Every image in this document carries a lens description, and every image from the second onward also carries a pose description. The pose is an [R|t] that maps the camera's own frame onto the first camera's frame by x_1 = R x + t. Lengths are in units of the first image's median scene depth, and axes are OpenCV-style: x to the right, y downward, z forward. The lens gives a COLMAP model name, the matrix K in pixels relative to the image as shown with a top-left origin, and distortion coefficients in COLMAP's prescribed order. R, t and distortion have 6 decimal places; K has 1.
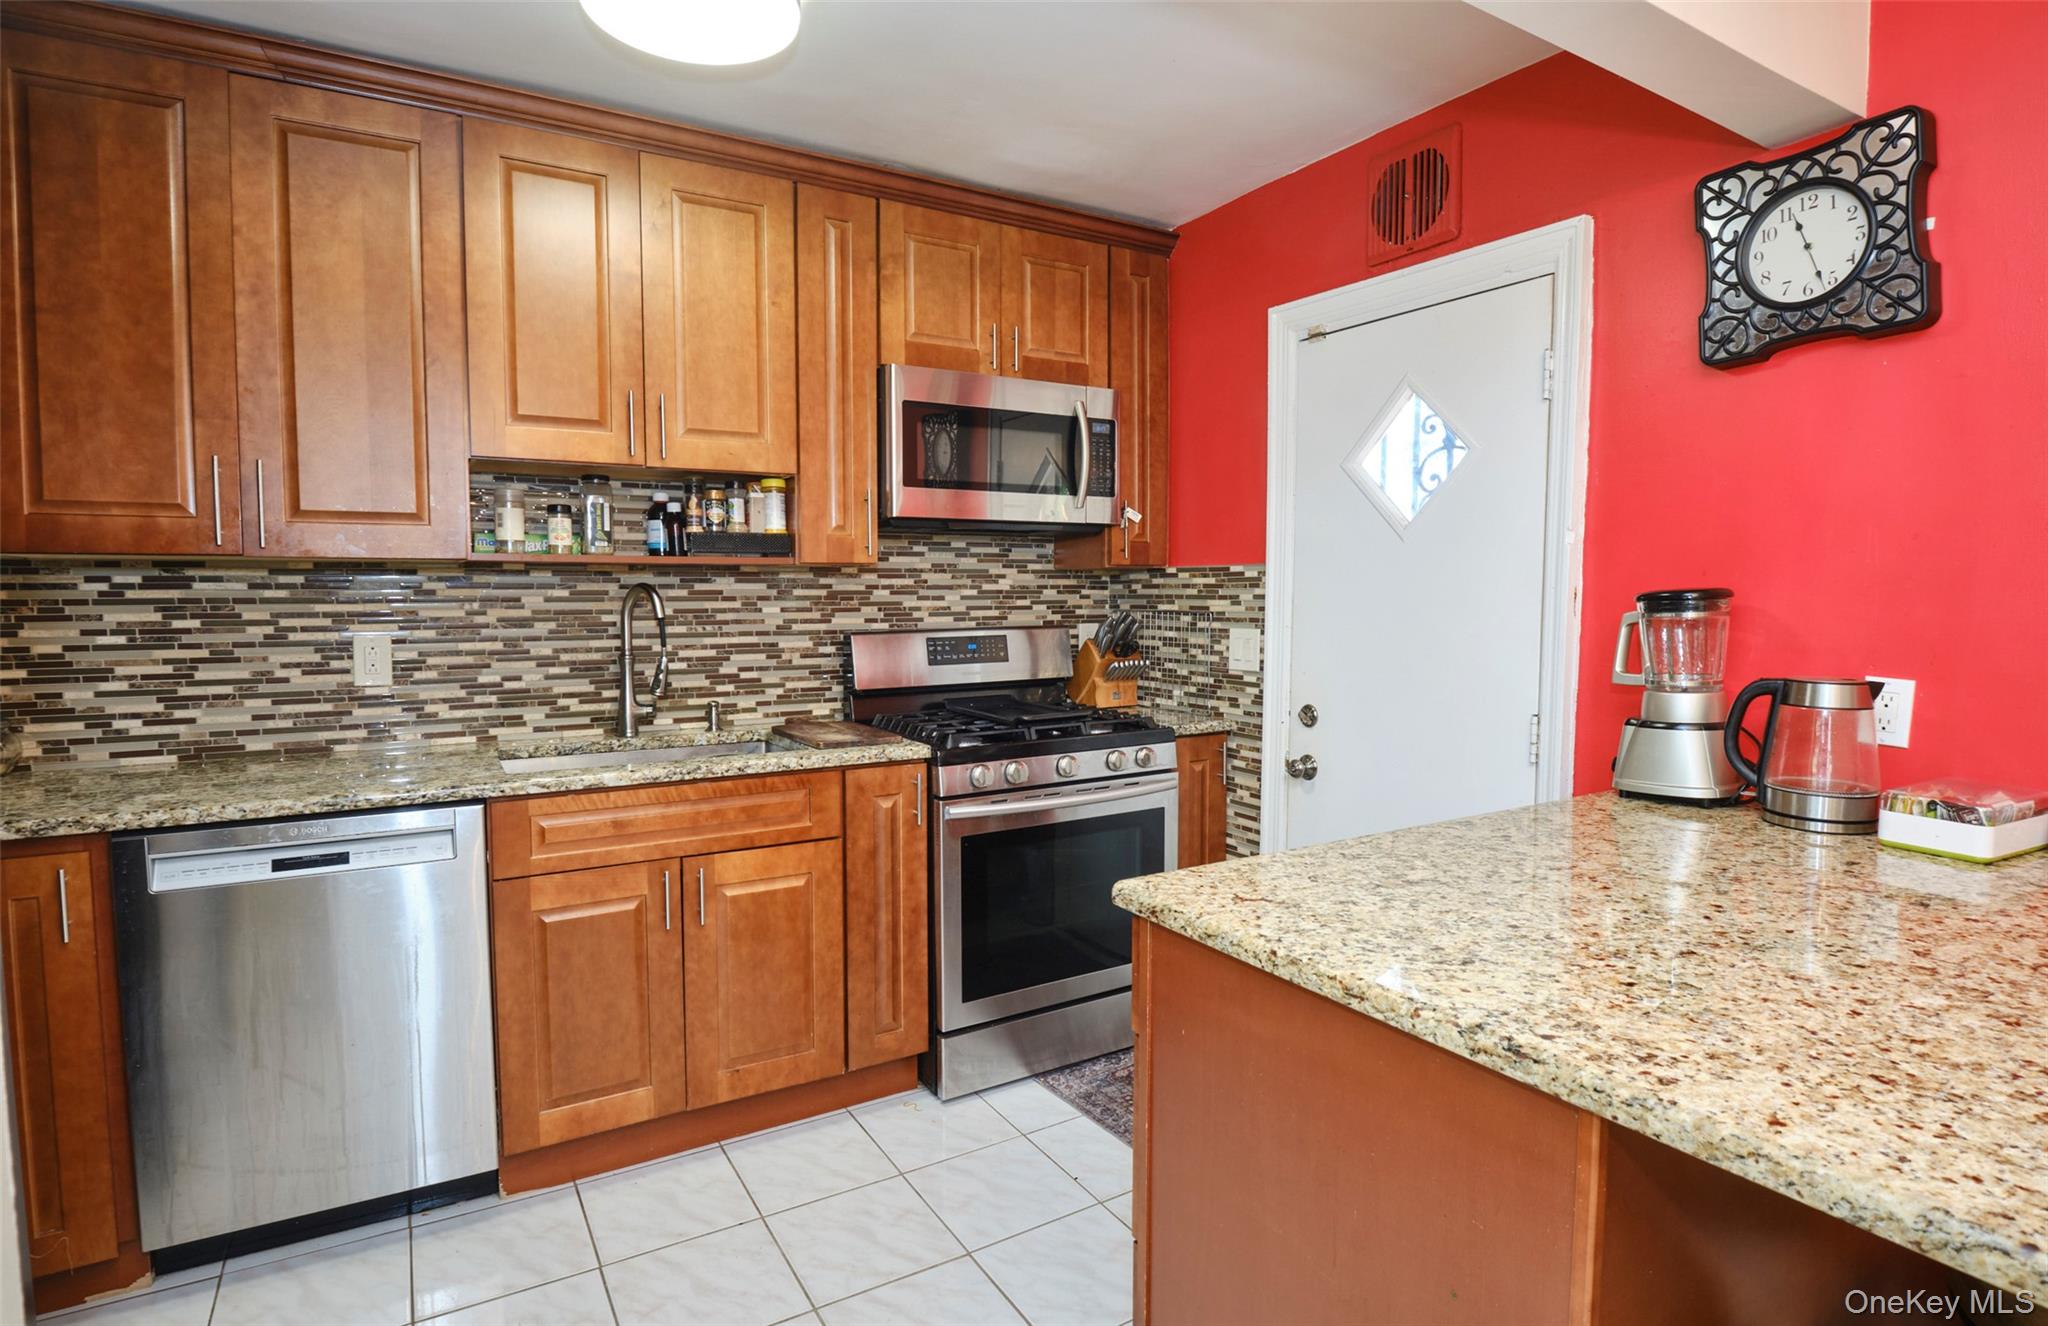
lens RADIAL K [[1044.9, 0, 1021.1], [0, 1044.9, 651.4], [0, 0, 1]] dist [-0.012470, -0.007295]
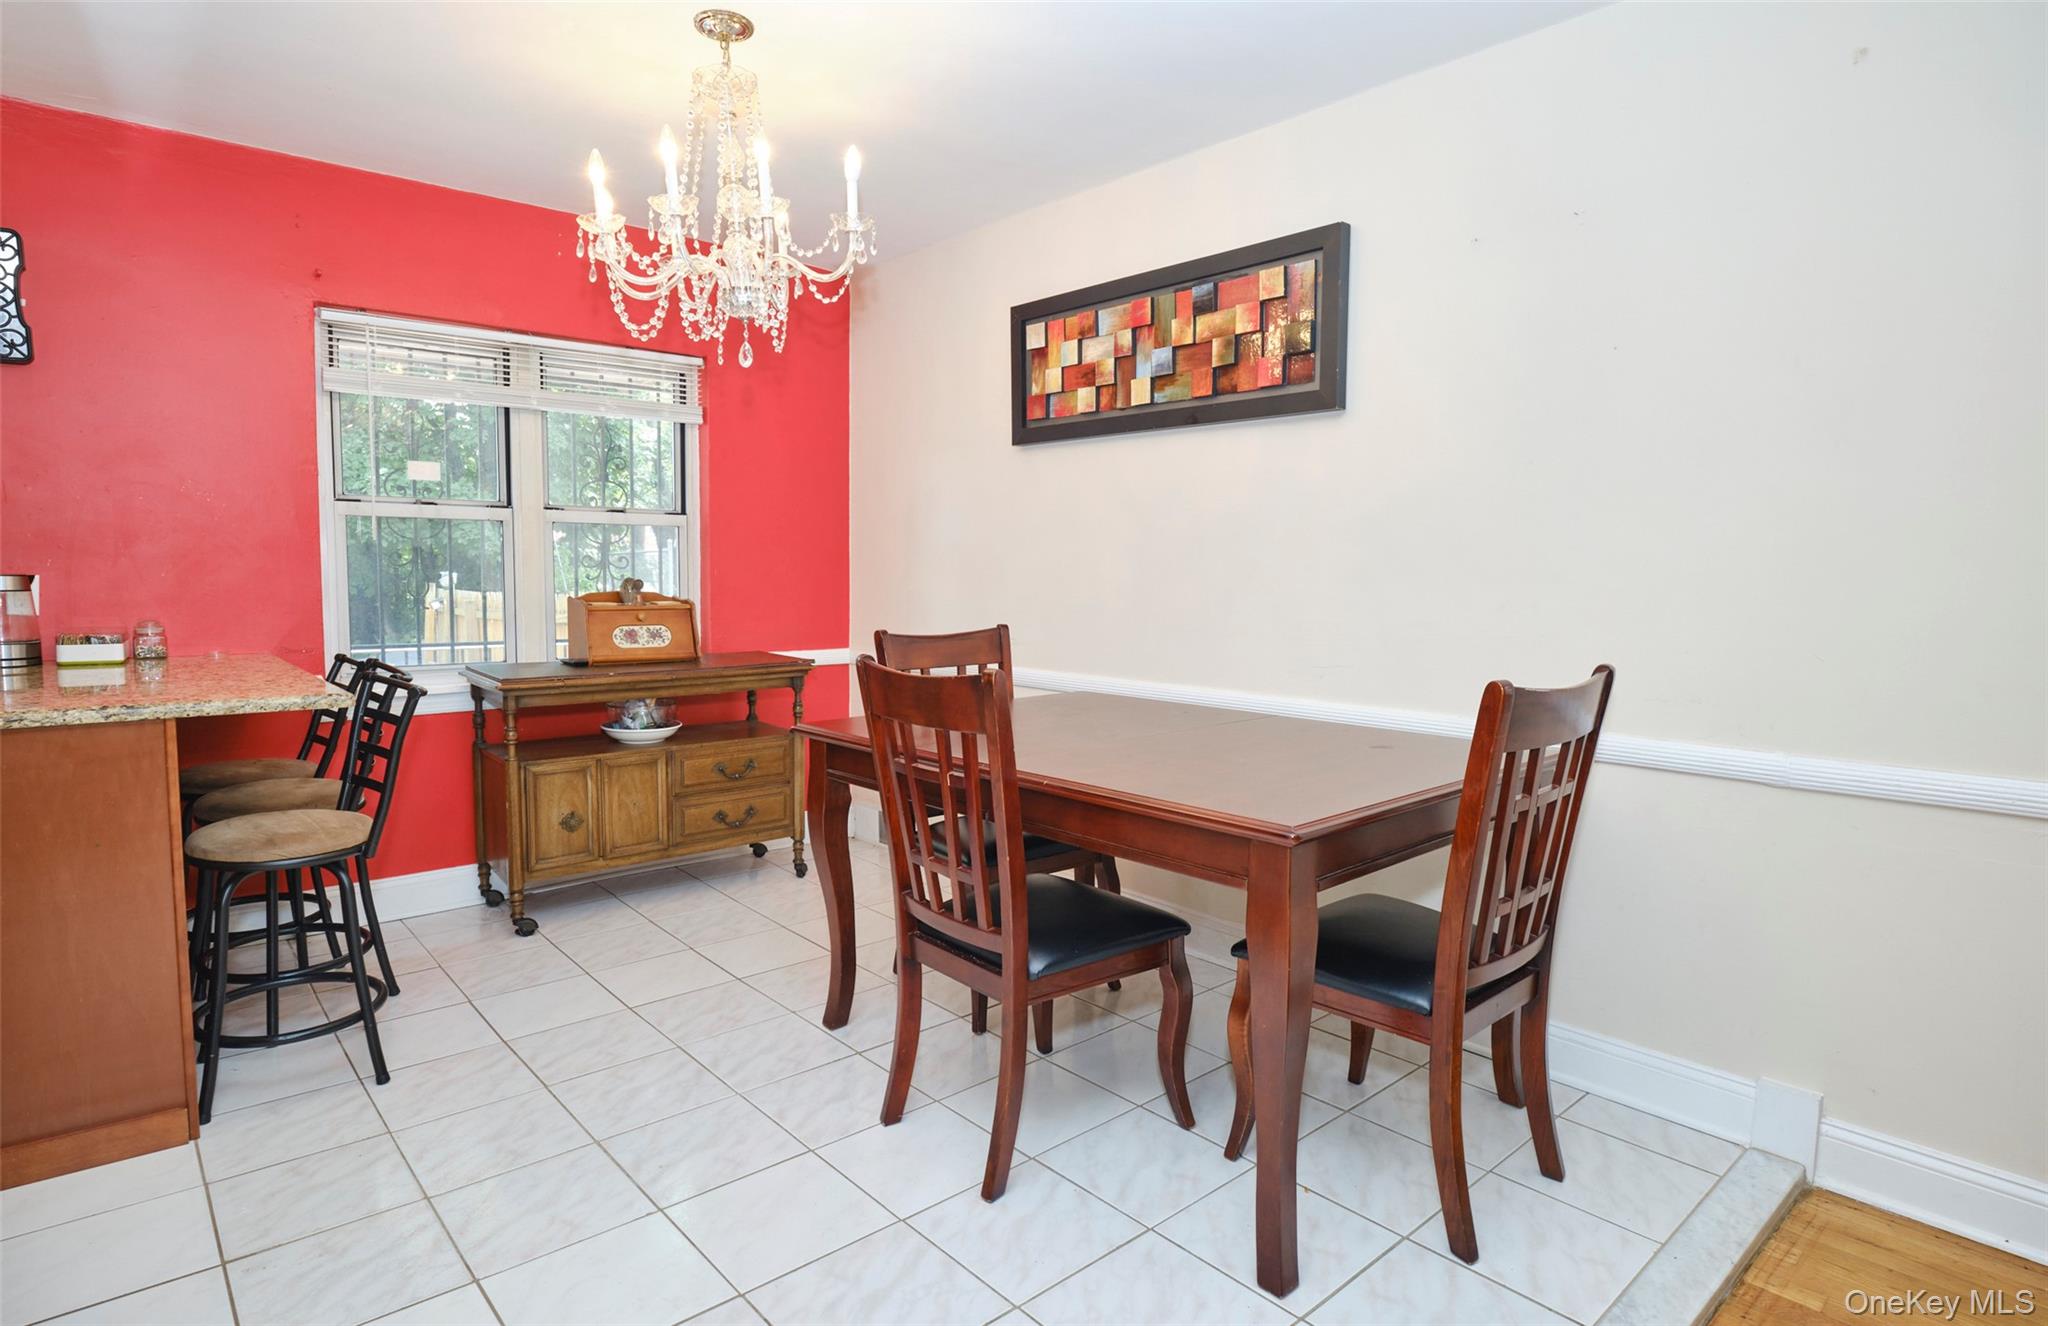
lens RADIAL K [[1065.5, 0, 1027.8], [0, 1065.5, 657.5], [0, 0, 1]] dist [-0.017821, -0.005005]
pose [[-0.186905, -0.081187, 0.979017, -0.783319], [0.047001, 0.994699, 0.091461, 0.058043], [-0.981253, 0.063109, -0.182099, -0.185961]]
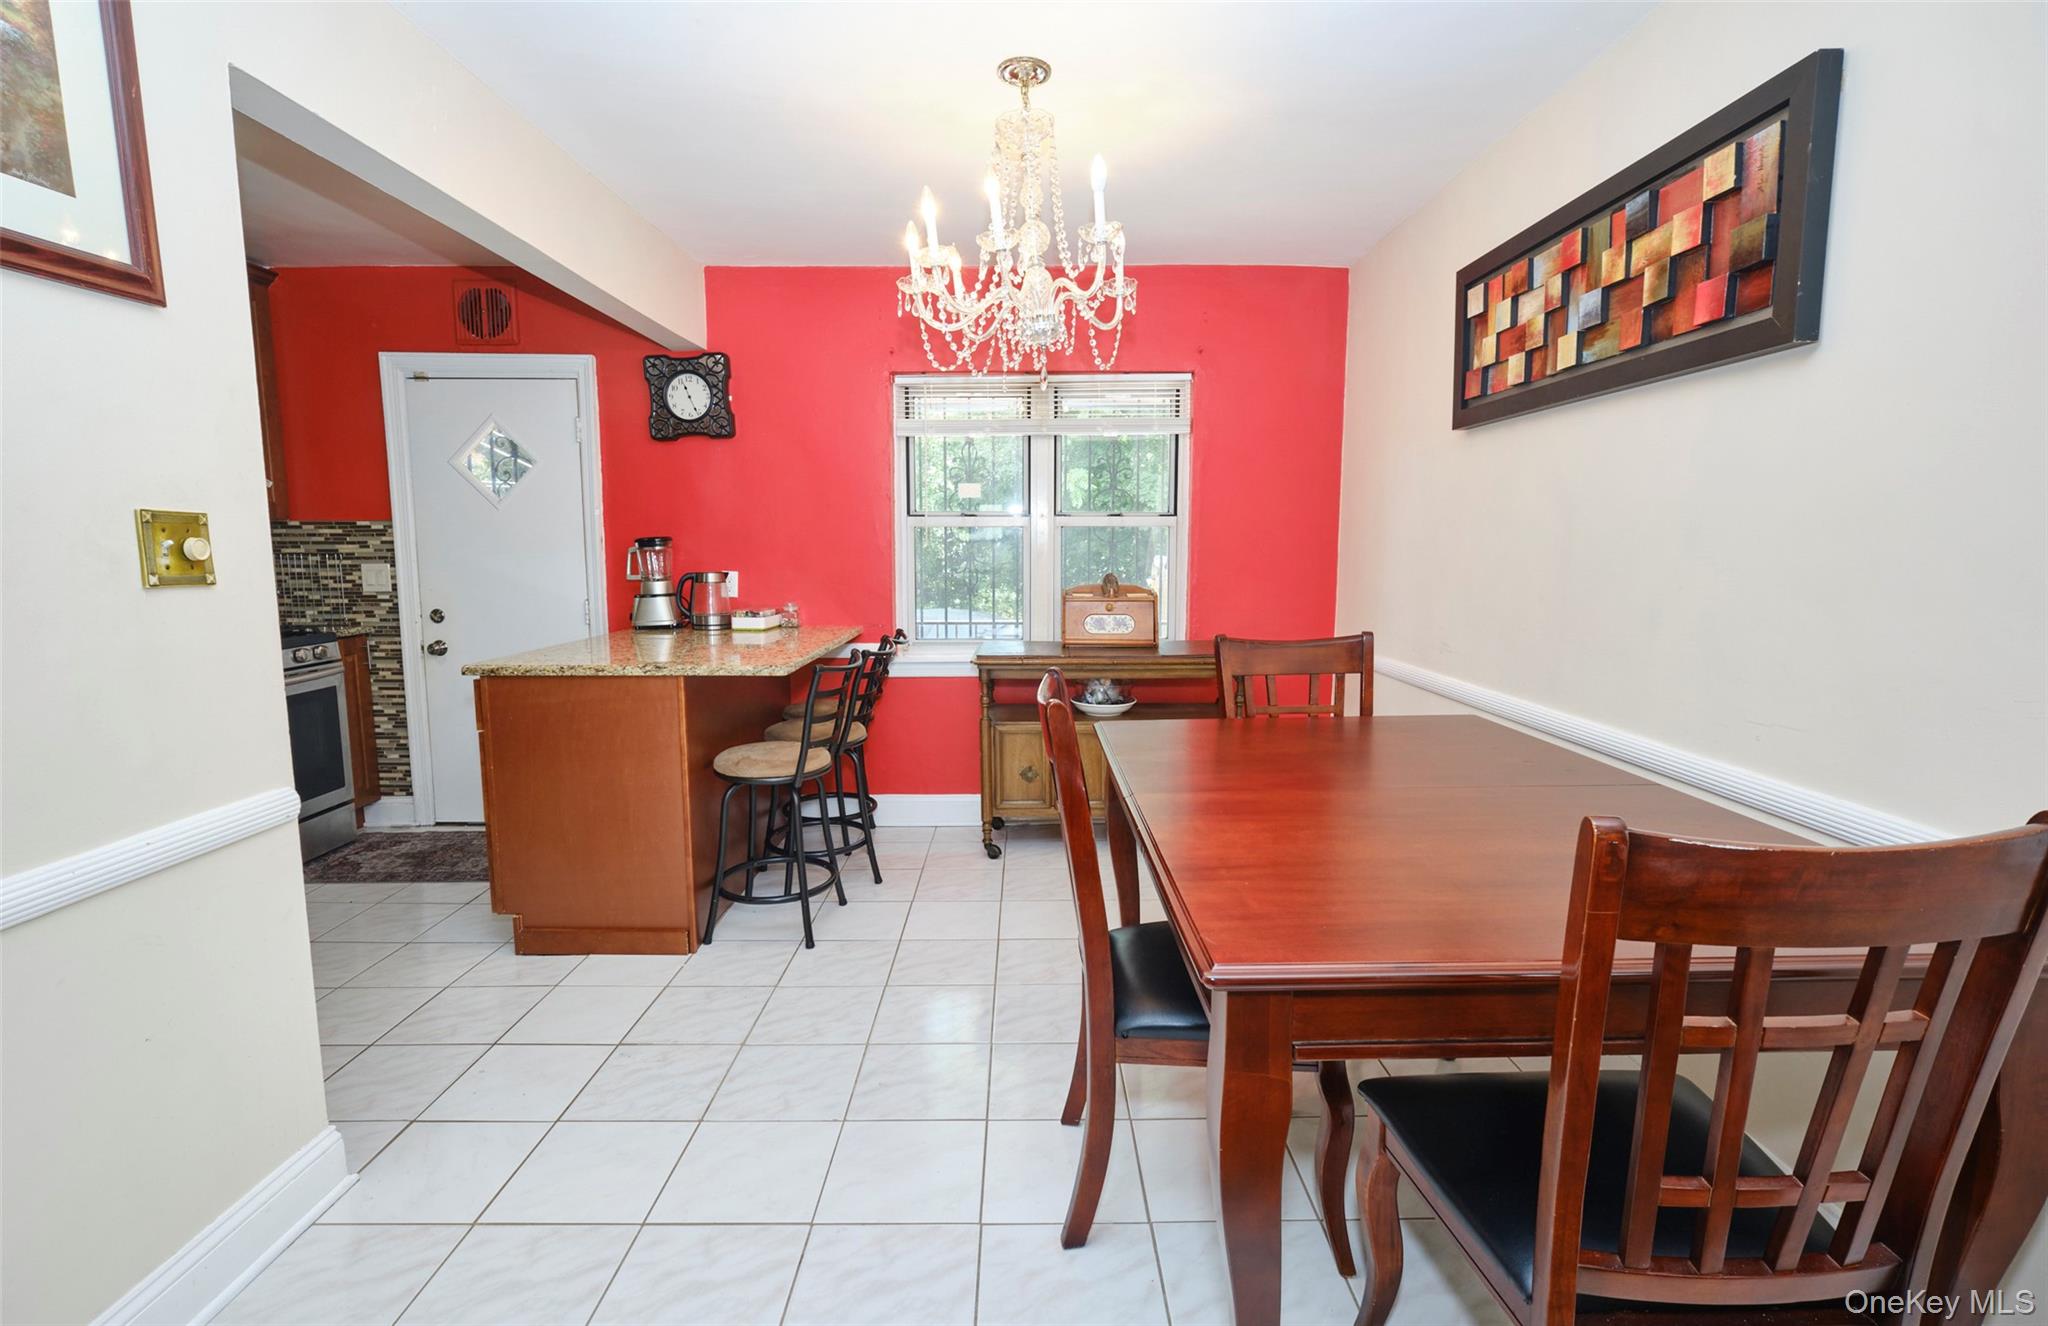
lens RADIAL K [[920.0, 0, 1034.9], [0, 920.0, 654.6], [0, 0, 1]] dist [-0.009146, 0.001460]
pose [[0.505420, -0.102364, 0.856780, -0.560837], [0.050641, 0.994746, 0.088974, 0.048842], [-0.861386, -0.001581, 0.507948, -0.607377]]
